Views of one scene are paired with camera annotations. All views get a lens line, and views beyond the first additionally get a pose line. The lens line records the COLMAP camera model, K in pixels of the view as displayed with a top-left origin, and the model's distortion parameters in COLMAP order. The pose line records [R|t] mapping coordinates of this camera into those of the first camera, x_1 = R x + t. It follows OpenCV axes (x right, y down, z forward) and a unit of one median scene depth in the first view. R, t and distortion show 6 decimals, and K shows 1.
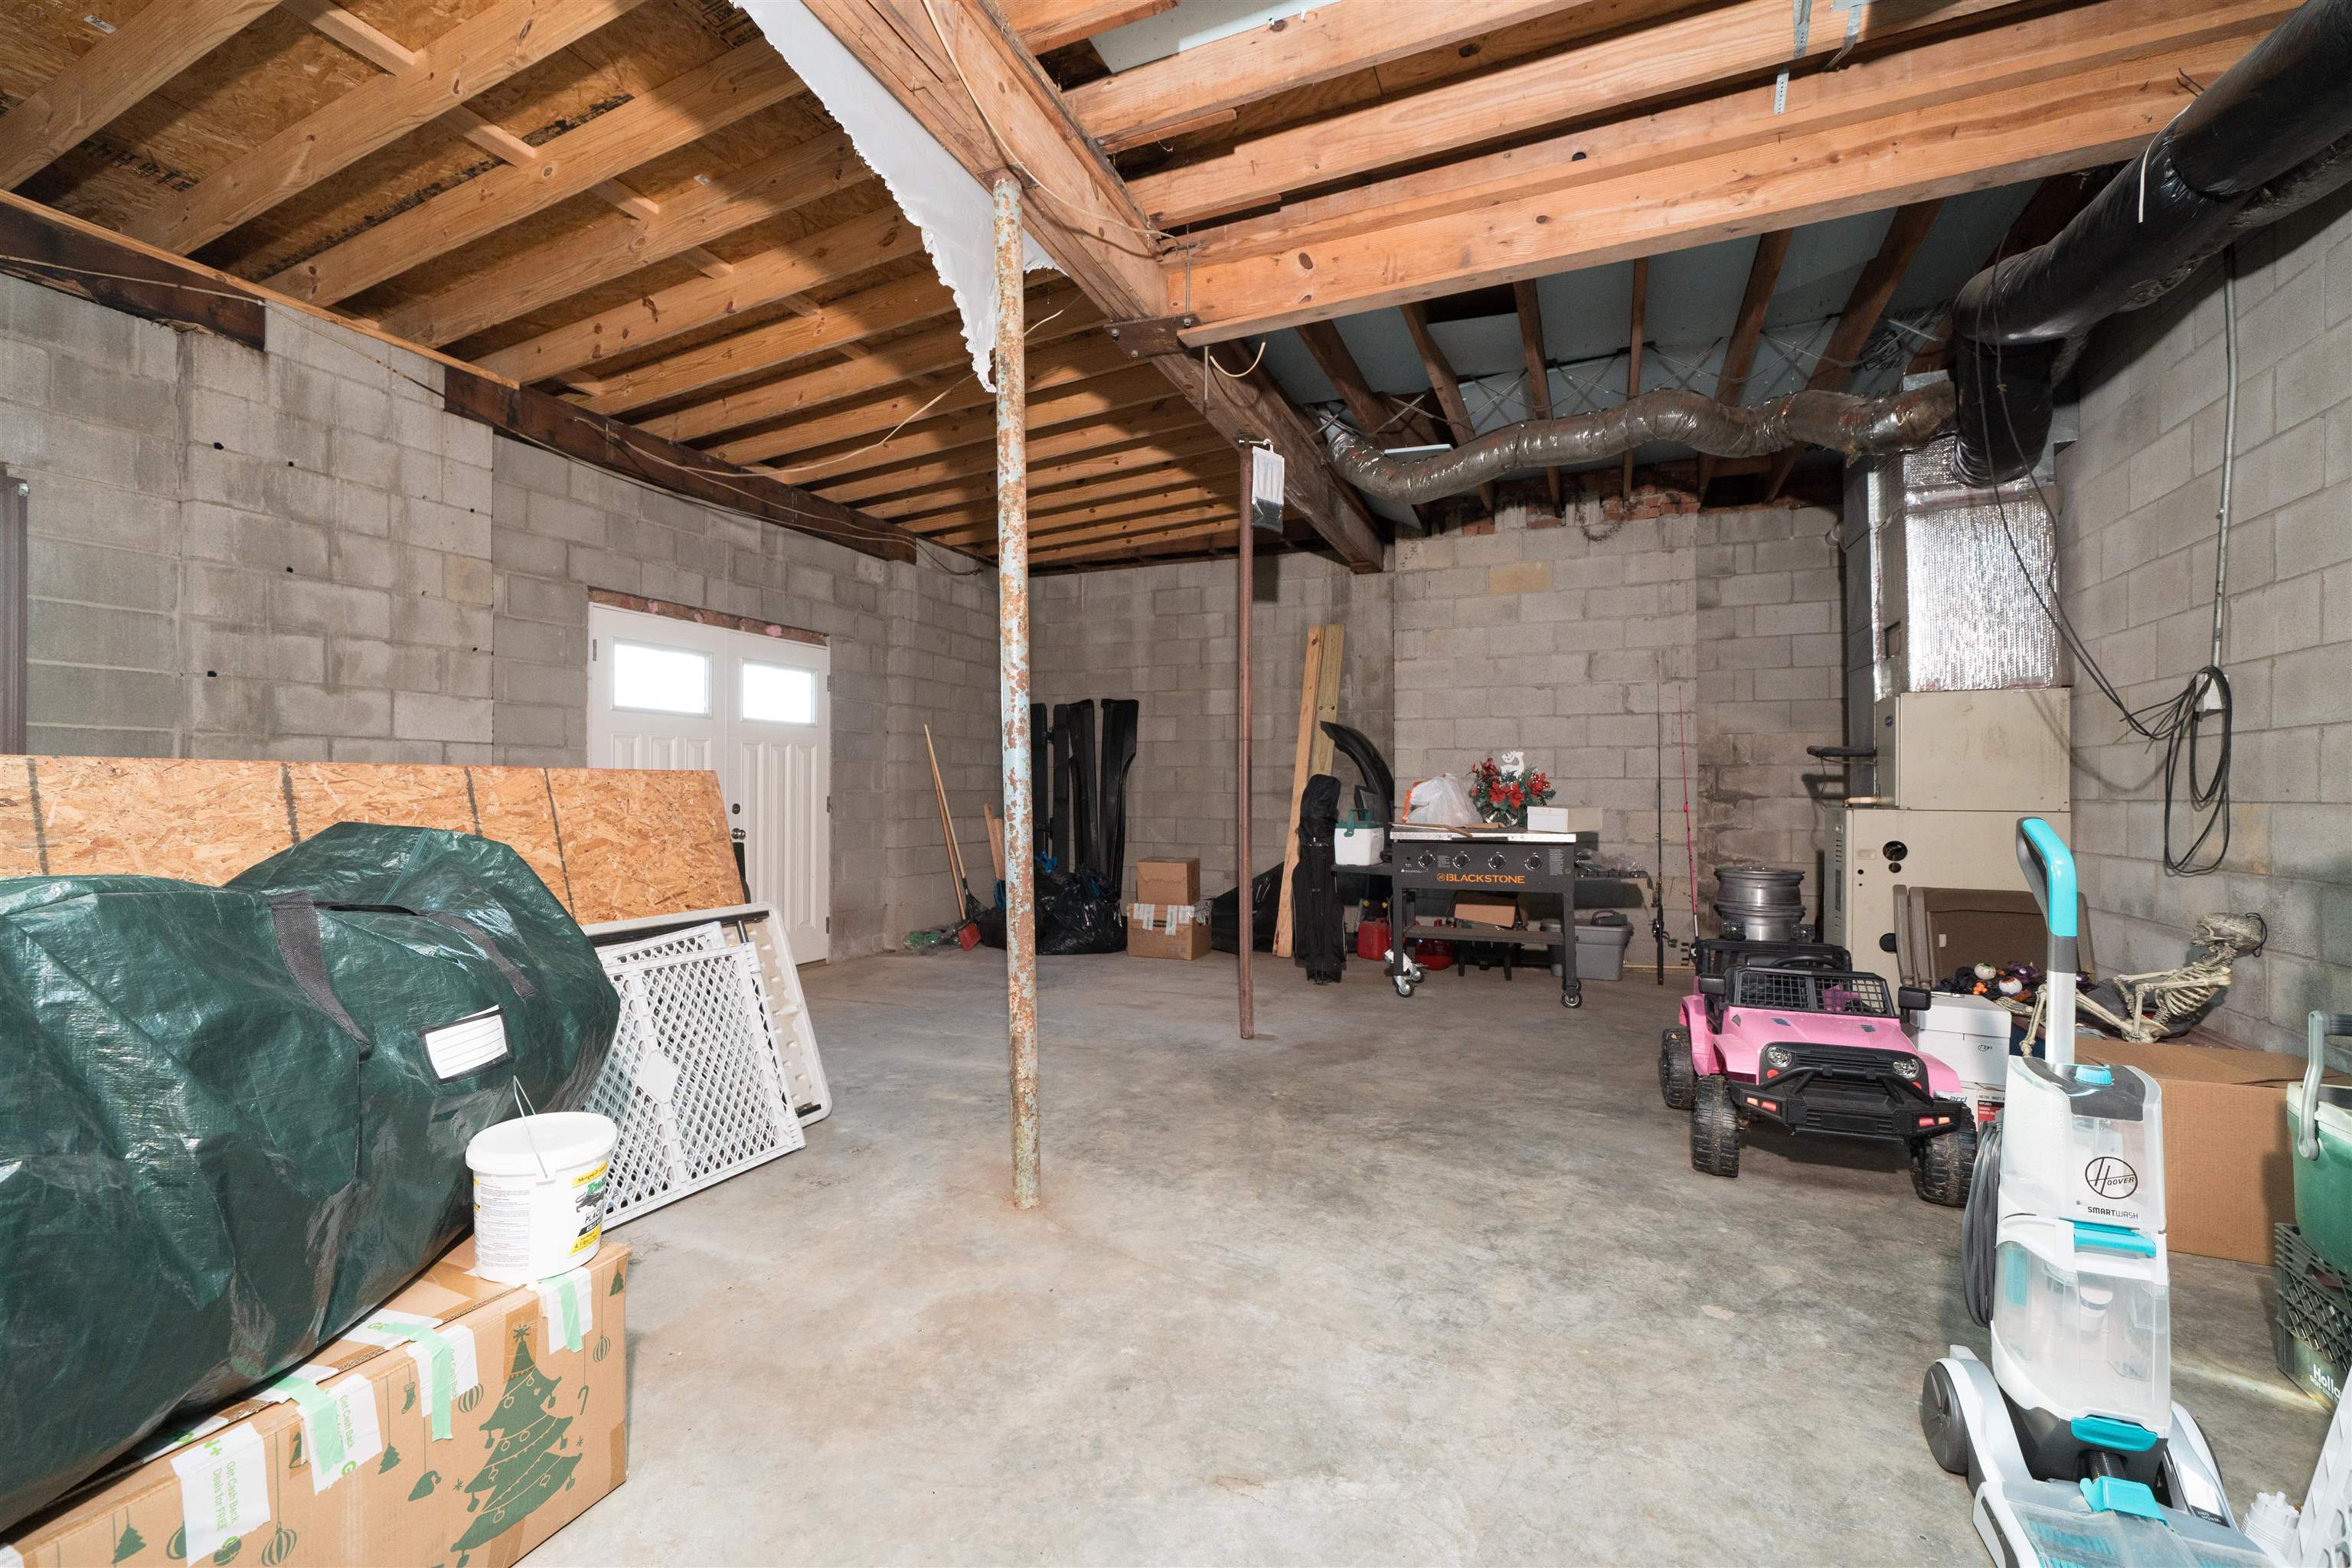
lens RADIAL K [[1002.9, 0, 1177.0], [0, 1002.9, 791.8], [0, 0, 1]] dist [-0.000487, -0.000026]
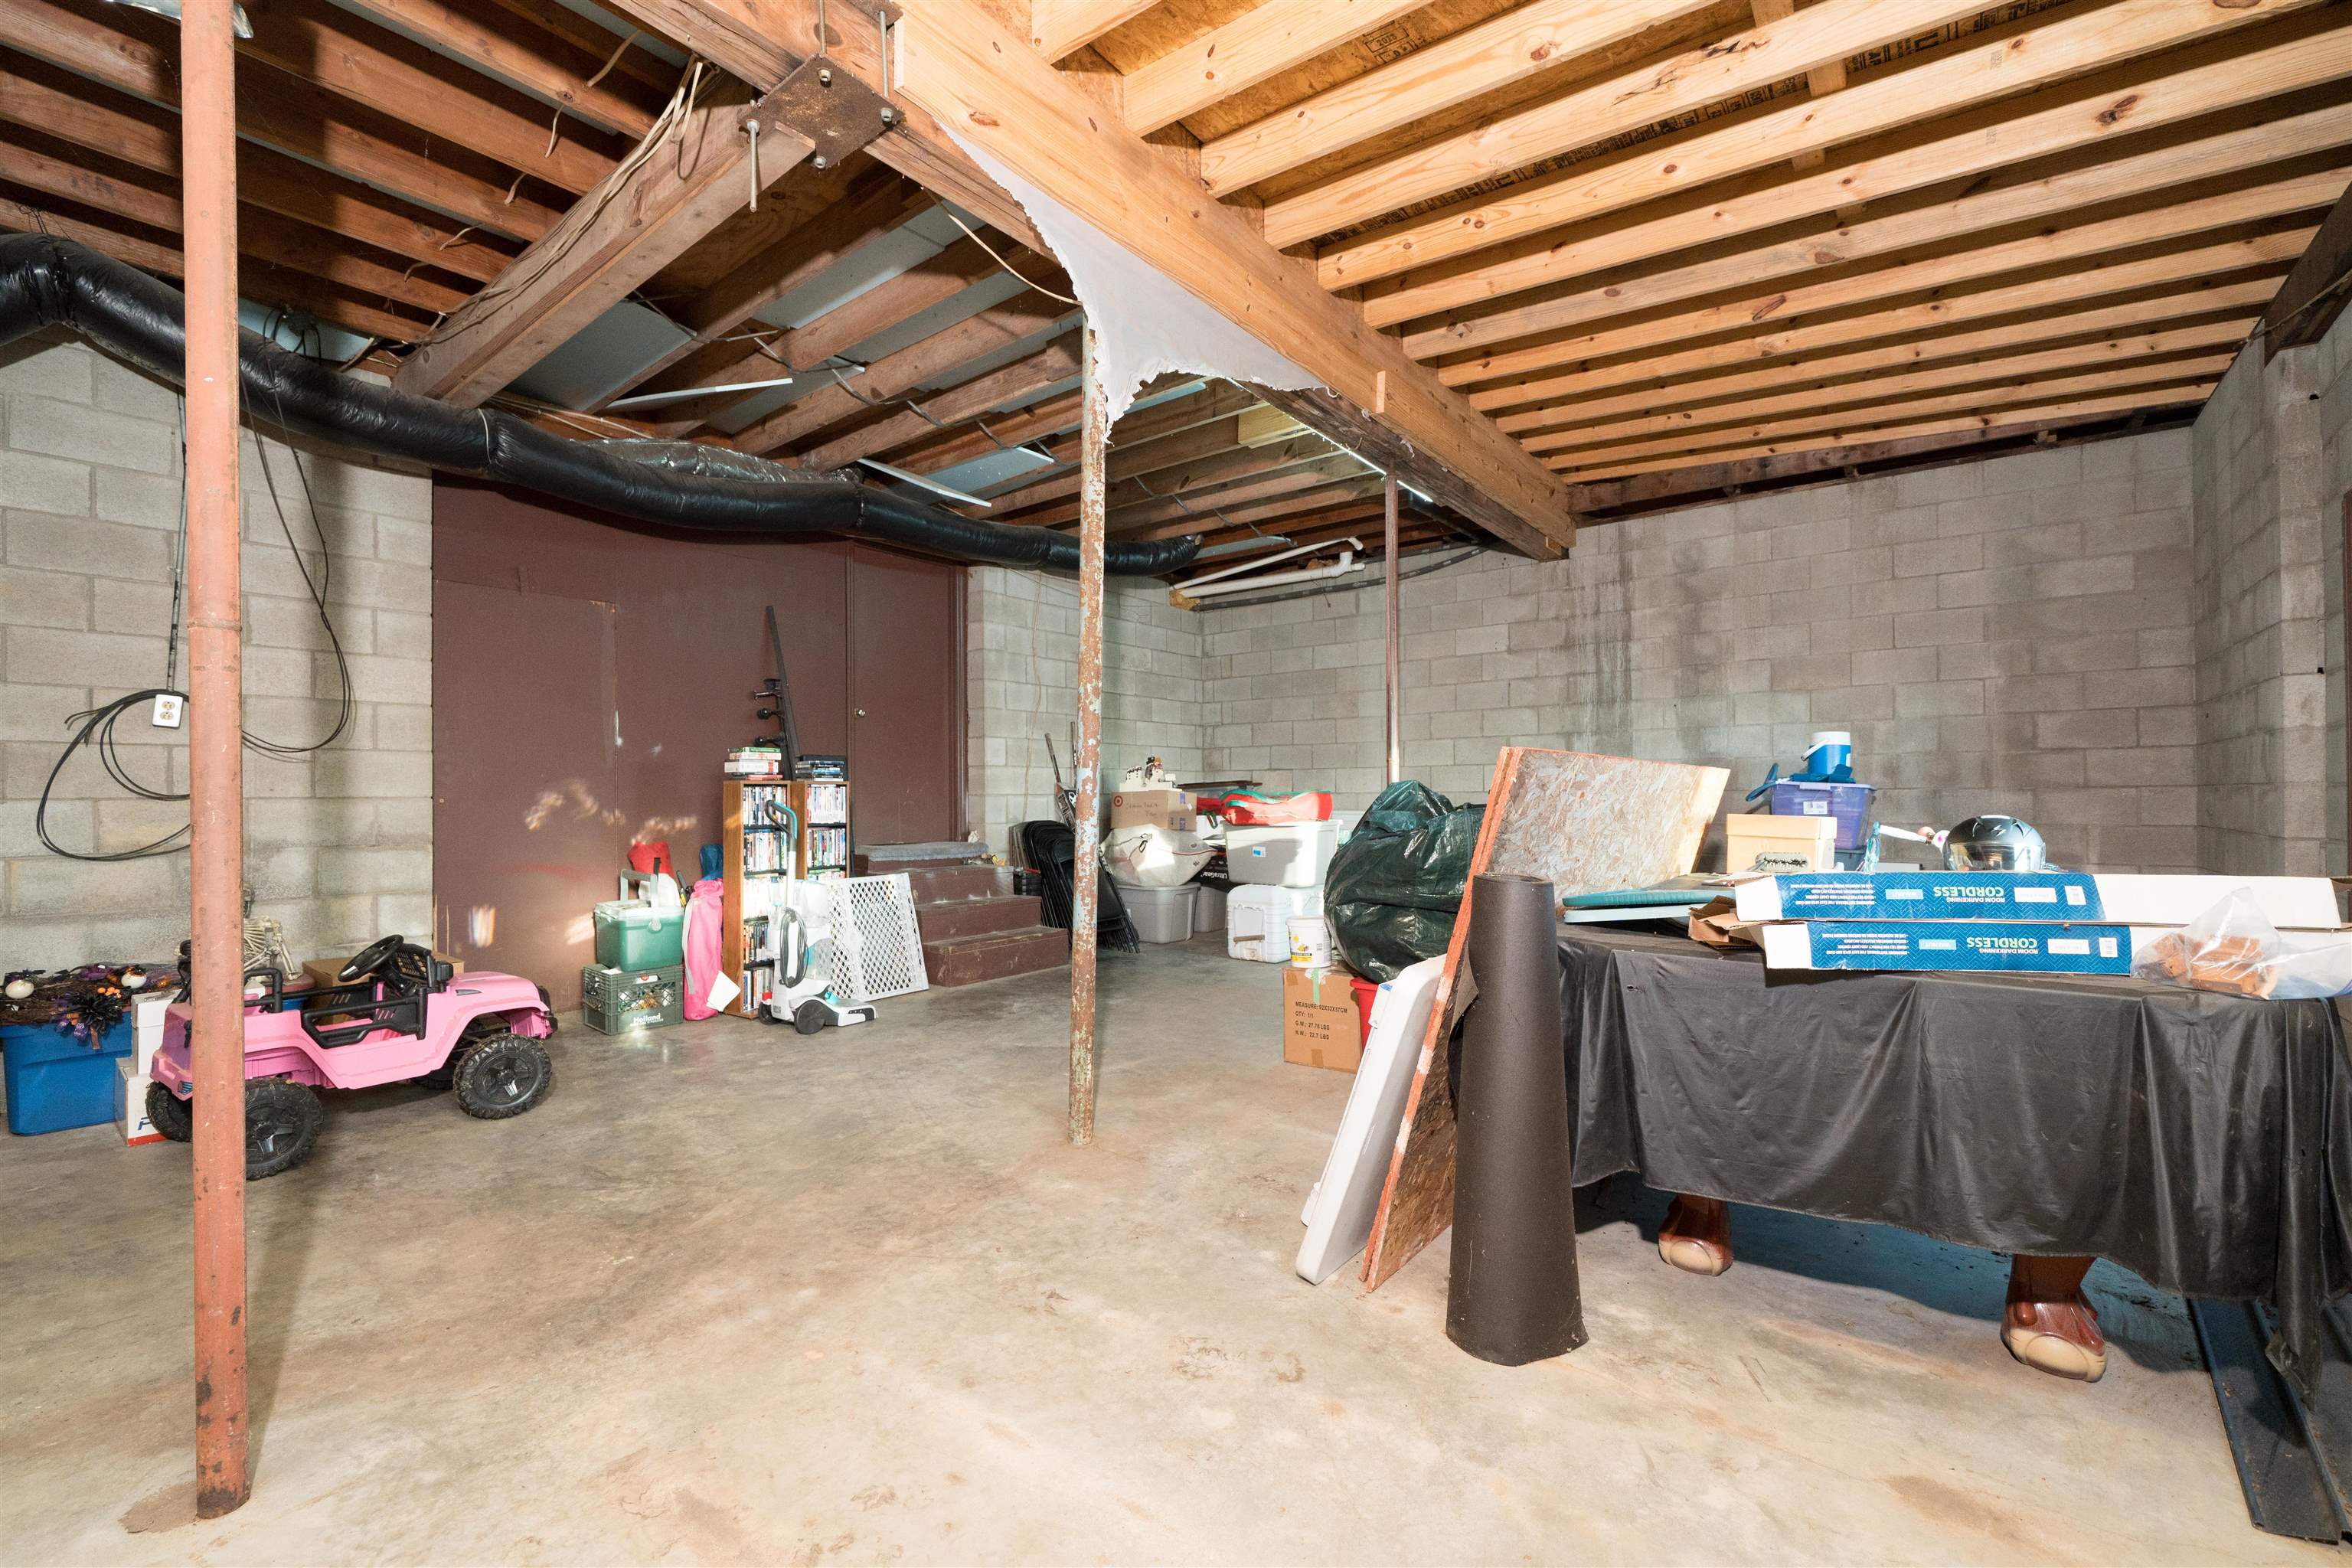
lens RADIAL K [[1002.9, 0, 1170.7], [0, 1002.9, 790.2], [0, 0, 1]] dist [-0.000487, -0.000026]
pose [[-0.966352, 0.001501, 0.257220, -0.451406], [0.000473, 0.999992, -0.004058, 0.006325], [-0.257224, -0.003800, -0.966344, 1.717971]]
